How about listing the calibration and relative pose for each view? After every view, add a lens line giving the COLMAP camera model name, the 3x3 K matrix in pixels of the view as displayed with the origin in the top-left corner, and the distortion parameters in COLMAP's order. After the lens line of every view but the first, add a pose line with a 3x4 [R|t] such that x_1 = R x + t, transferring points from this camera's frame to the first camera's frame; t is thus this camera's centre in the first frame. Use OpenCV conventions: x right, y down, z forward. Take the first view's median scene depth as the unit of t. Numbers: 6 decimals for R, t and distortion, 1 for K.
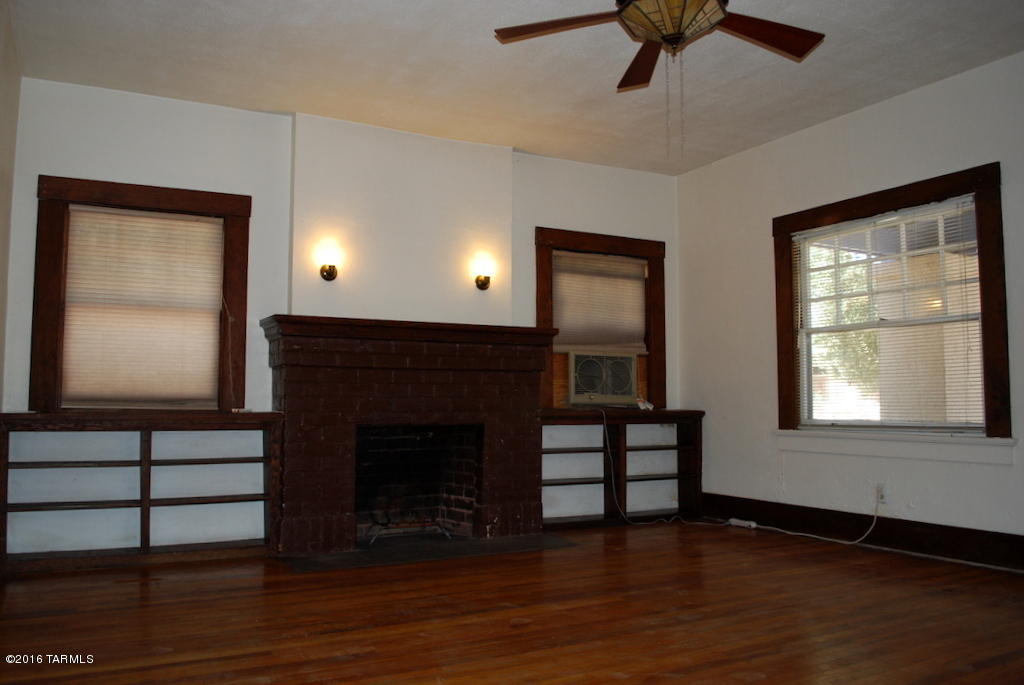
lens RADIAL K [[834.5, 0, 515.9], [0, 834.5, 342.1], [0, 0, 1]] dist [-0.079075, 0.002184]
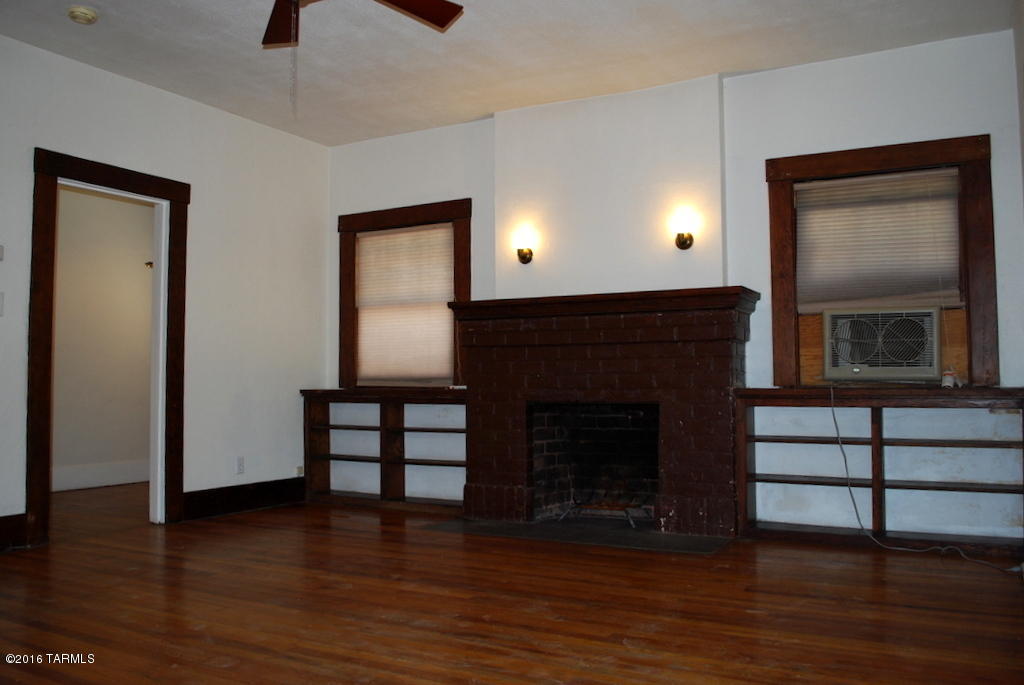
lens RADIAL K [[854.0, 0, 507.9], [0, 854.0, 341.4], [0, 0, 1]] dist [-0.077573, 0.003175]
pose [[0.536036, -0.043155, -0.843091, 0.640332], [0.064676, 0.997857, -0.009956, 0.031789], [0.841714, -0.049191, 0.537679, 0.384917]]
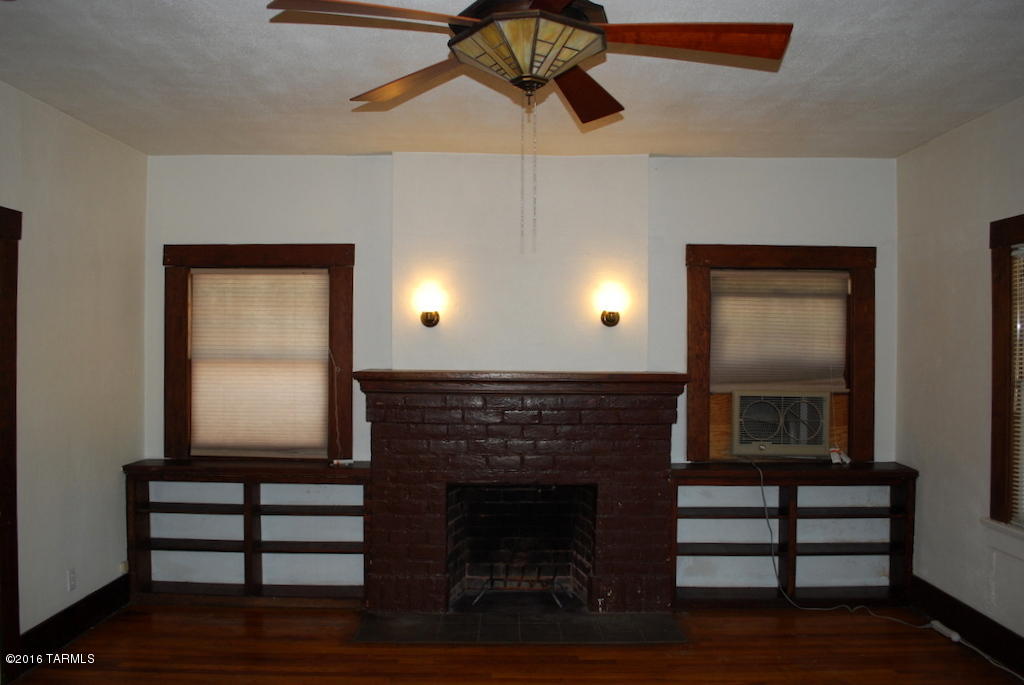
lens RADIAL K [[826.7, 0, 512.0], [0, 826.7, 342.5], [0, 0, 1]] dist [-0.073377, 0.005572]
pose [[0.879447, 0.004821, -0.475972, 0.296622], [0.028195, 0.997665, 0.062202, -0.108208], [0.475161, -0.068123, 0.877258, 0.205118]]
